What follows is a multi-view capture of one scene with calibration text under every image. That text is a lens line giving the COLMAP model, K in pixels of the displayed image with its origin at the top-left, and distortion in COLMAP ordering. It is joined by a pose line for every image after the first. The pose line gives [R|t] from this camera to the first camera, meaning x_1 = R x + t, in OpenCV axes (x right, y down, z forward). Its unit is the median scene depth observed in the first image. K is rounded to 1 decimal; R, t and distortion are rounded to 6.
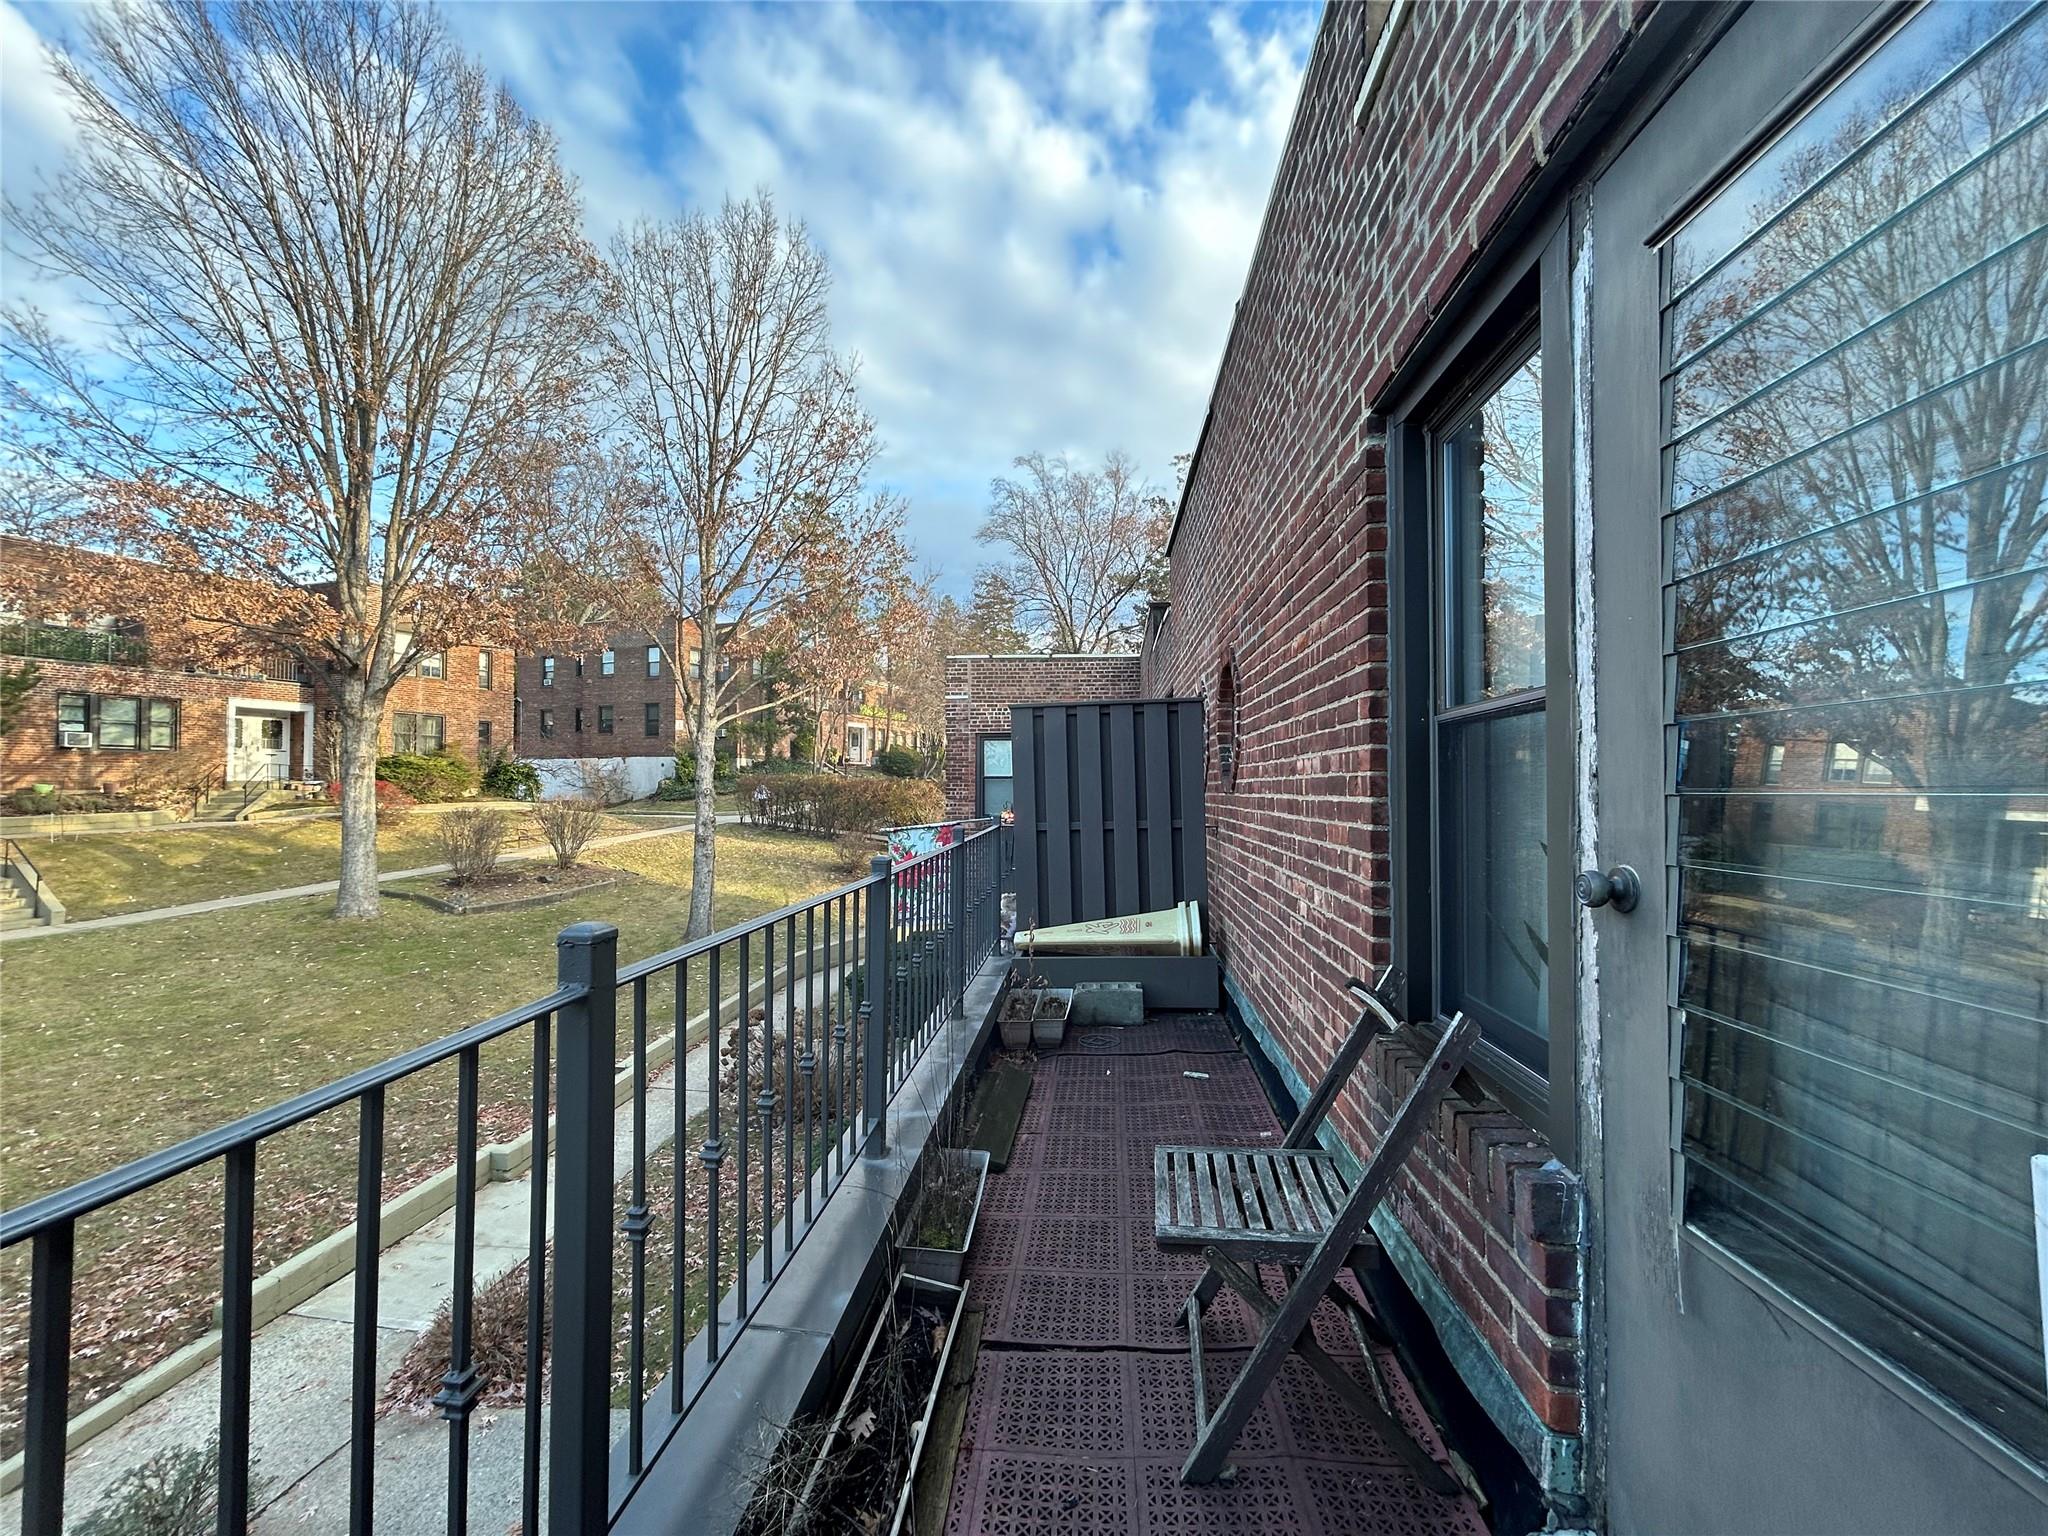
lens RADIAL K [[826.5, 0, 1022.5], [0, 826.5, 769.9], [0, 0, 1]] dist [-0.000168, 0.000516]
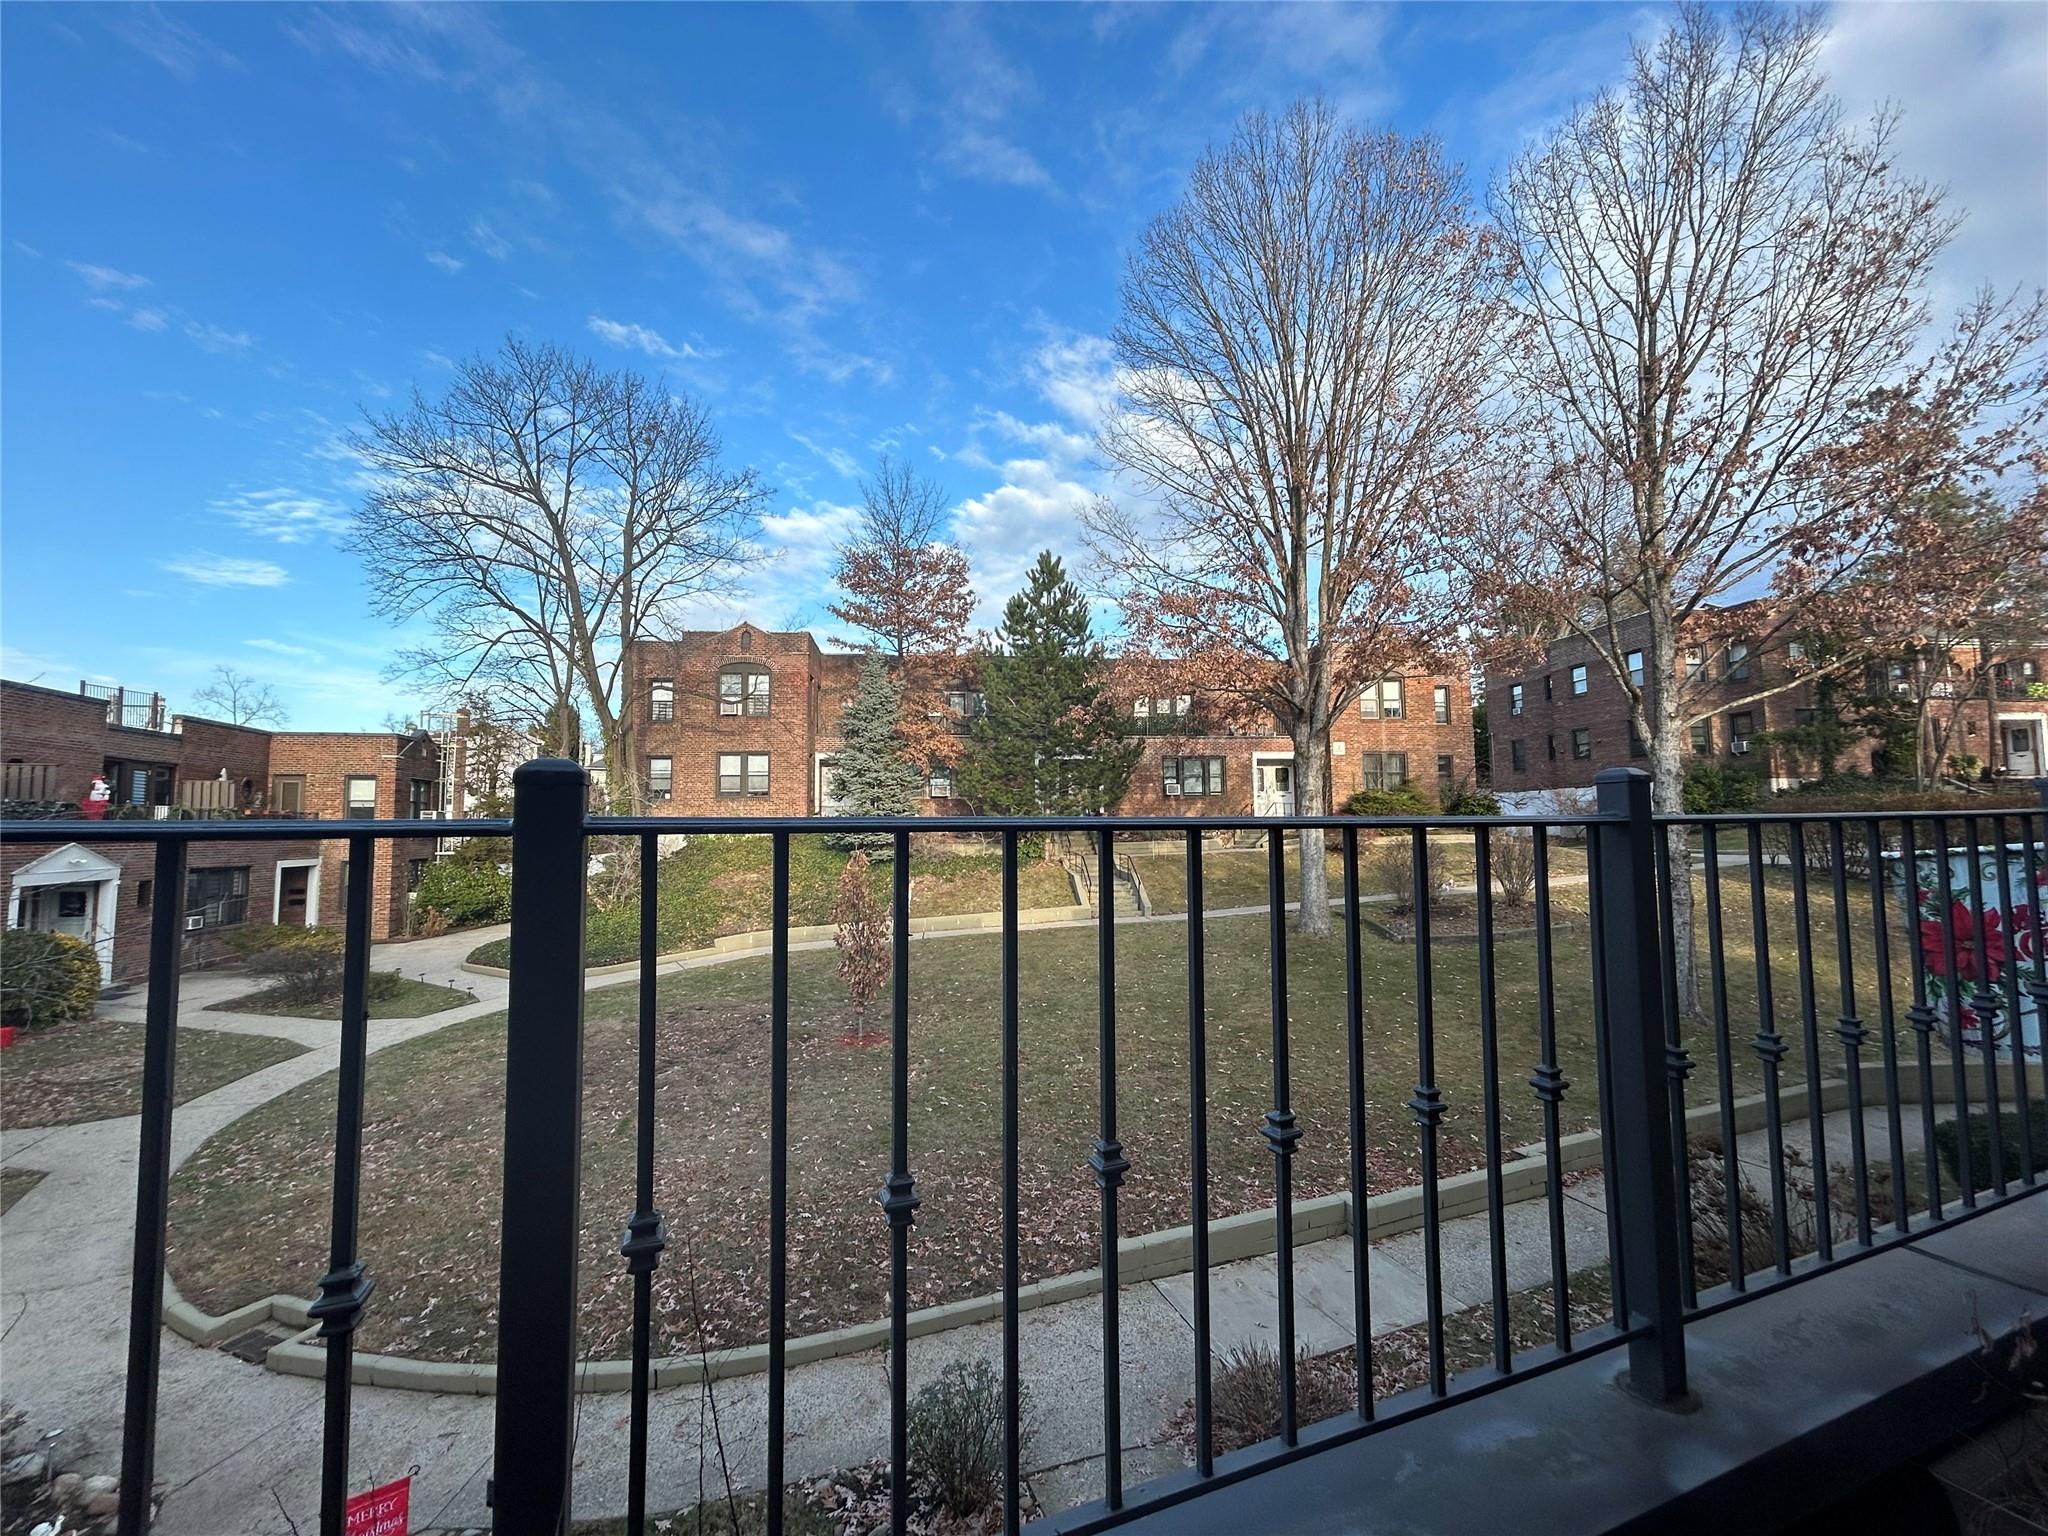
lens RADIAL K [[826.5, 0, 1022.5], [0, 826.5, 769.9], [0, 0, 1]] dist [-0.000168, 0.000516]
pose [[0.455379, -0.068496, -0.887659, 0.020491], [0.026799, 0.997639, -0.063234, 0.014865], [0.889894, 0.005007, 0.456139, 0.120909]]
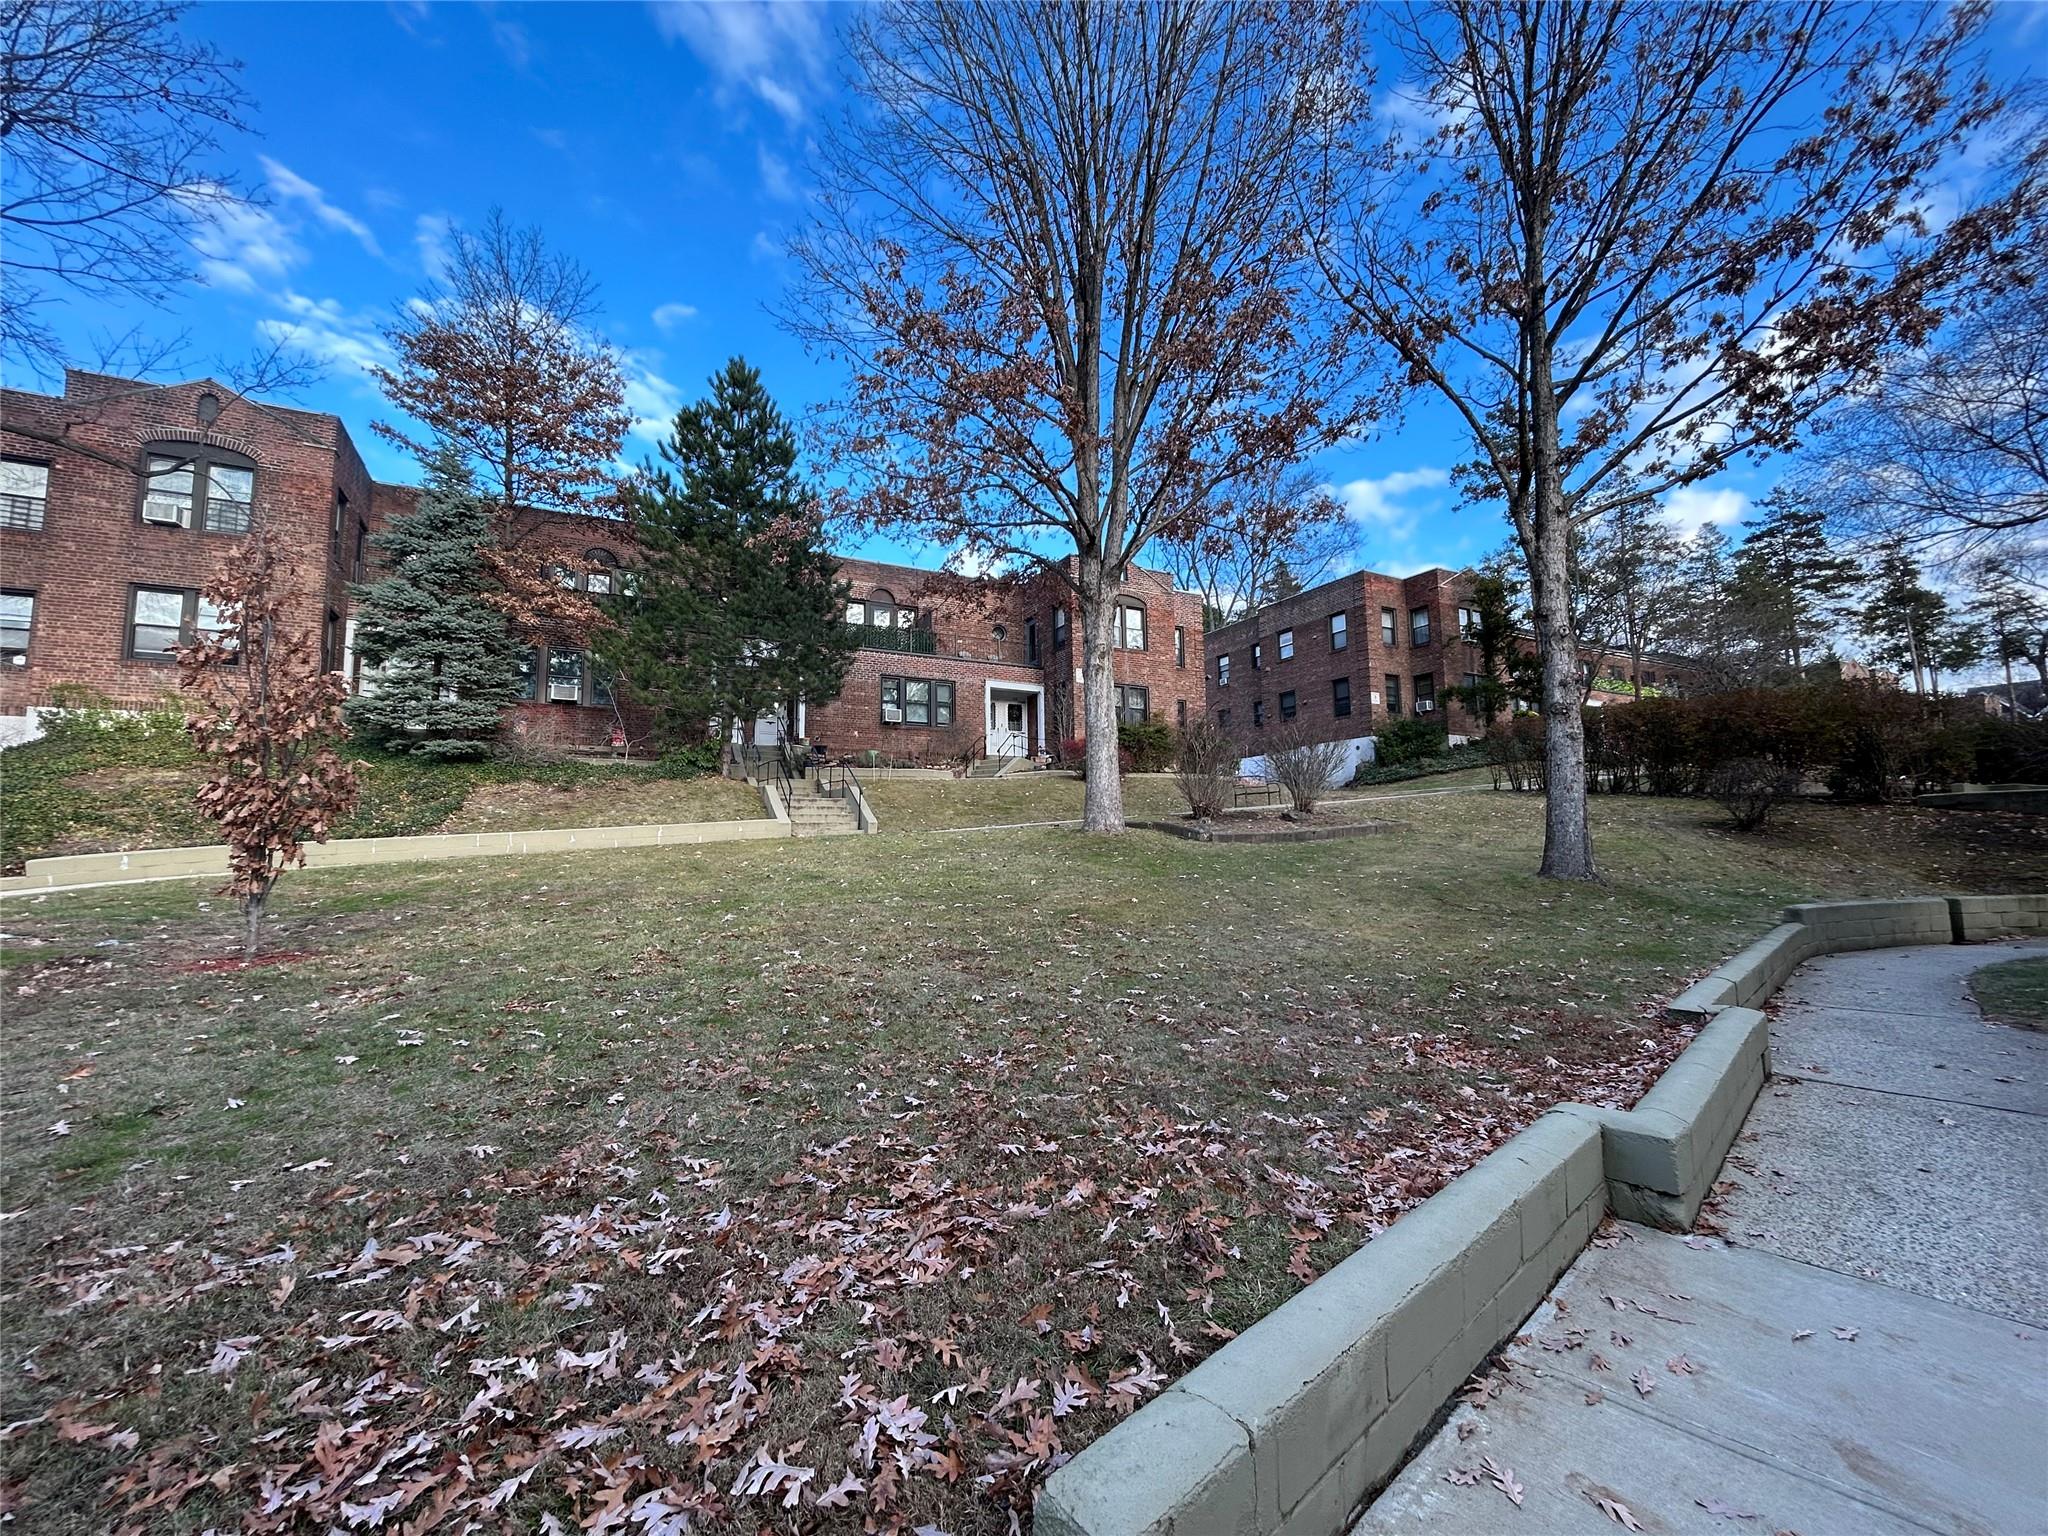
lens RADIAL K [[829.0, 0, 1019.4], [0, 829.0, 768.5], [0, 0, 1]] dist [0.003470, -0.004125]
pose [[0.748882, -0.080502, -0.657795, -0.276954], [0.027945, 0.995548, -0.090023, 0.162153], [0.662114, 0.049035, 0.747798, 0.278267]]
